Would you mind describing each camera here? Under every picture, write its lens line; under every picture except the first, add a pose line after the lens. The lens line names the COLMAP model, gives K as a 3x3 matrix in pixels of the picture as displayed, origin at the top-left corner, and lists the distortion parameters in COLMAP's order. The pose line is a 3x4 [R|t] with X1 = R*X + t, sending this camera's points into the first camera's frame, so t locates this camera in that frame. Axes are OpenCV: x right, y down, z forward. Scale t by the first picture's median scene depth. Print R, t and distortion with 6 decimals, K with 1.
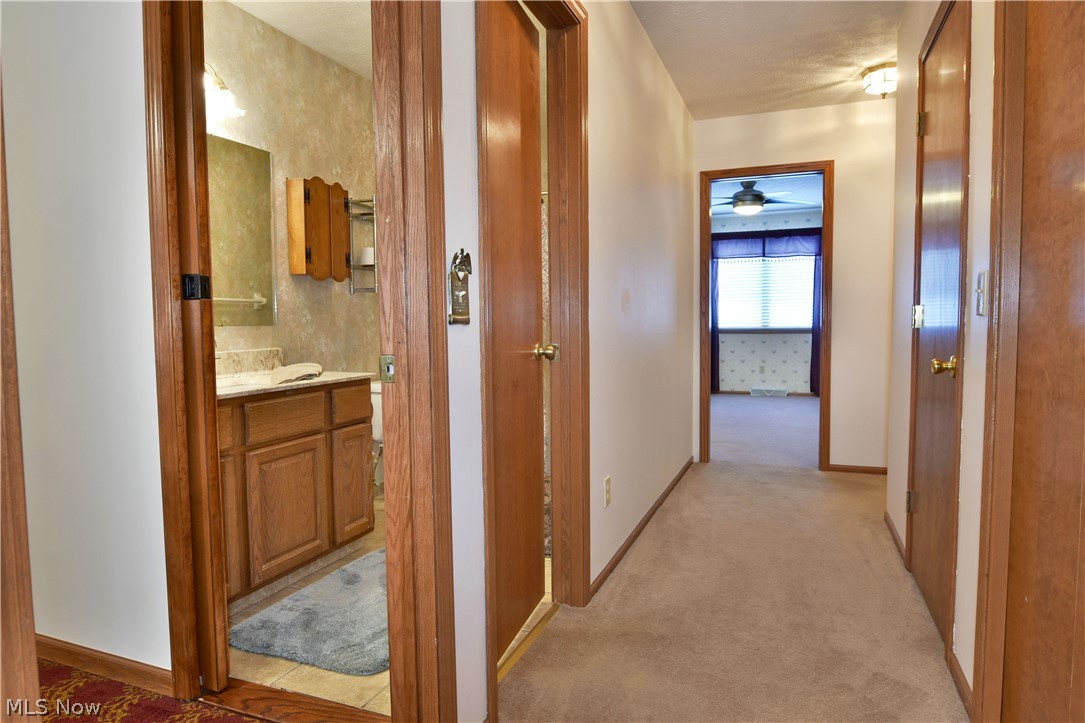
lens RADIAL K [[660.0, 0, 542.9], [0, 660.0, 363.5], [0, 0, 1]] dist [-0.011066, -0.004390]
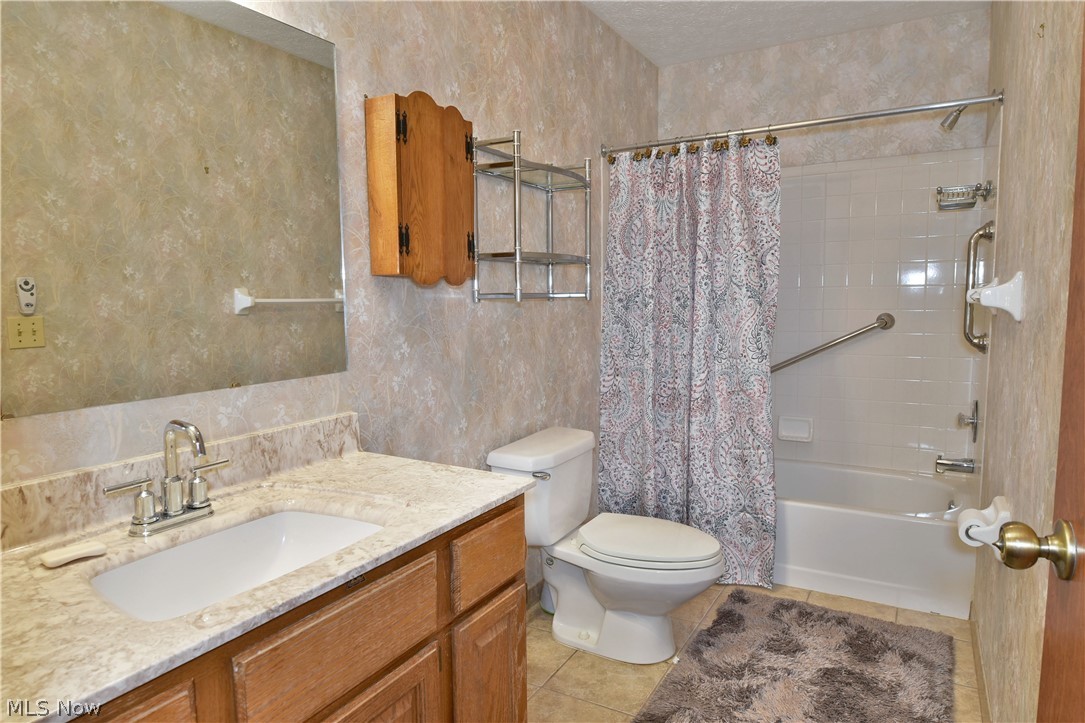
lens RADIAL K [[665.1, 0, 538.5], [0, 665.1, 365.5], [0, 0, 1]] dist [-0.011208, -0.004603]
pose [[0.988596, 0.013279, -0.150002, -0.158842], [-0.007201, 0.999134, 0.040986, -0.081542], [0.150416, -0.039439, 0.987836, 0.459247]]
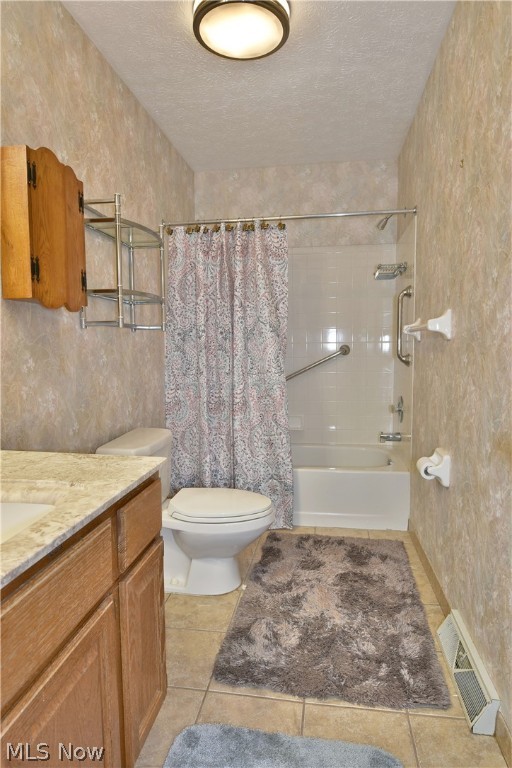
lens RADIAL K [[467.2, 0, 256.7], [0, 467.2, 384.9], [0, 0, 1]] dist [-0.011066, -0.004390]
pose [[0.975398, -0.018632, 0.219662, -0.238767], [0.013992, 0.999645, 0.022660, -0.056982], [-0.220006, -0.019029, 0.975313, 0.491451]]
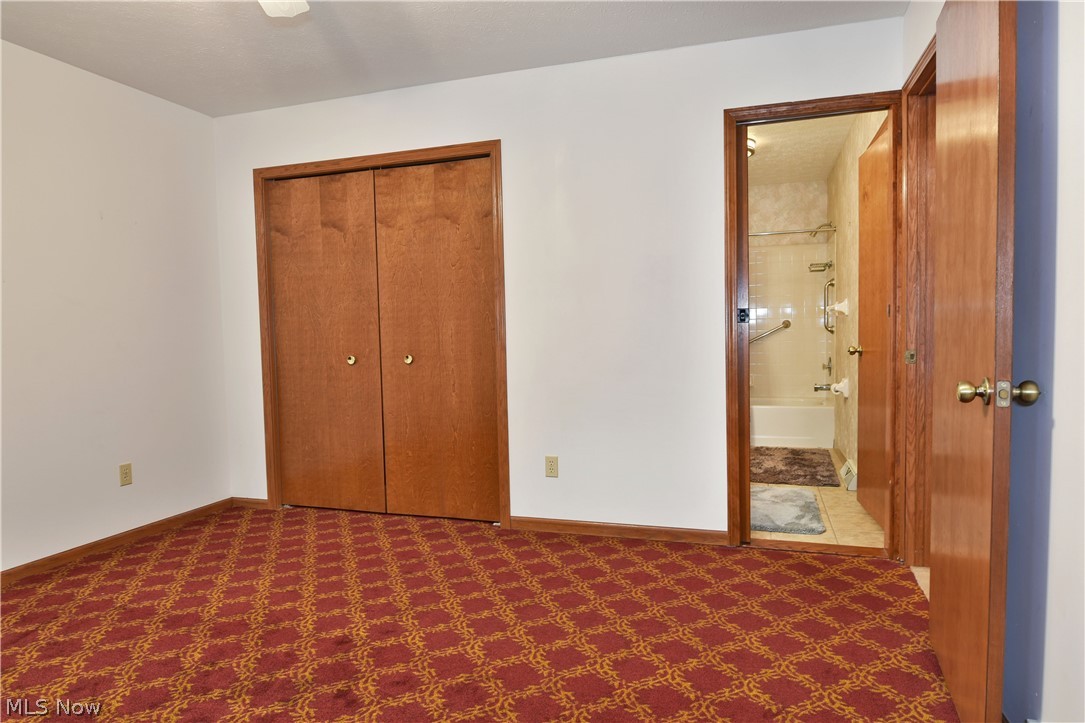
lens RADIAL K [[649.1, 0, 566.2], [0, 649.1, 366.9], [0, 0, 1]] dist [0.002843, 0.001178]
pose [[0.996499, -0.019723, 0.081250, -0.627275], [0.019959, 0.999799, -0.002096, 0.009475], [-0.081193, 0.003711, 0.996692, -0.399712]]
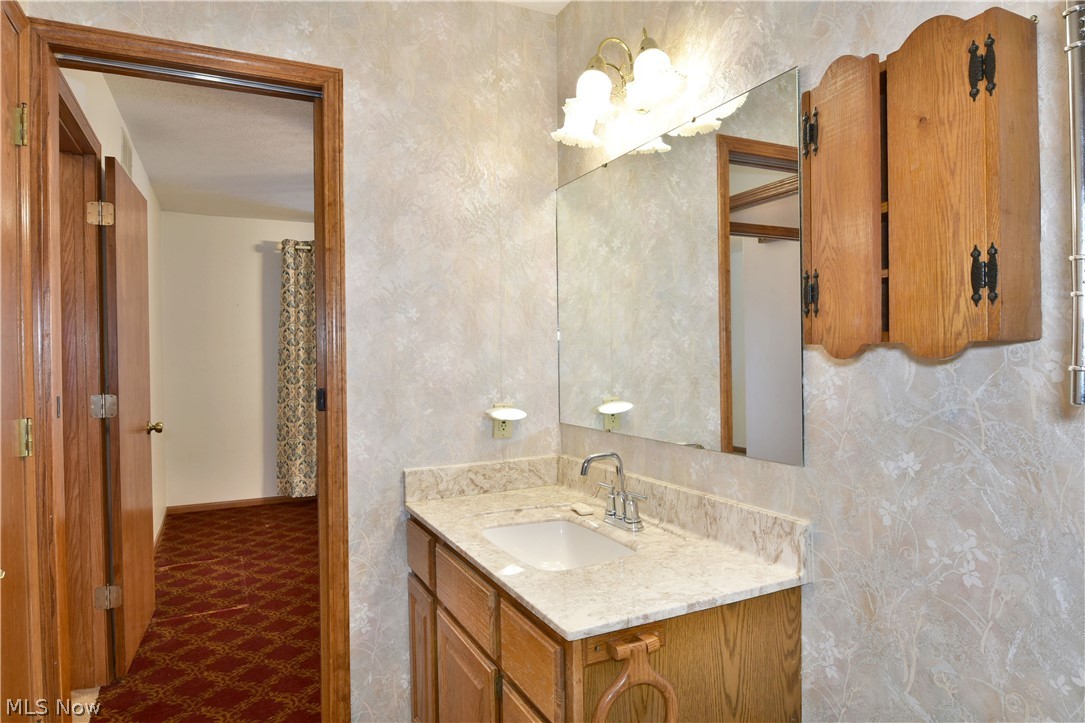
lens RADIAL K [[660.0, 0, 542.9], [0, 660.0, 363.5], [0, 0, 1]] dist [-0.011066, -0.004390]
pose [[-0.675438, 0.027946, -0.736887, 0.019347], [-0.028448, 0.997550, 0.063908, -0.139452], [0.736868, 0.064129, -0.672988, 1.099886]]
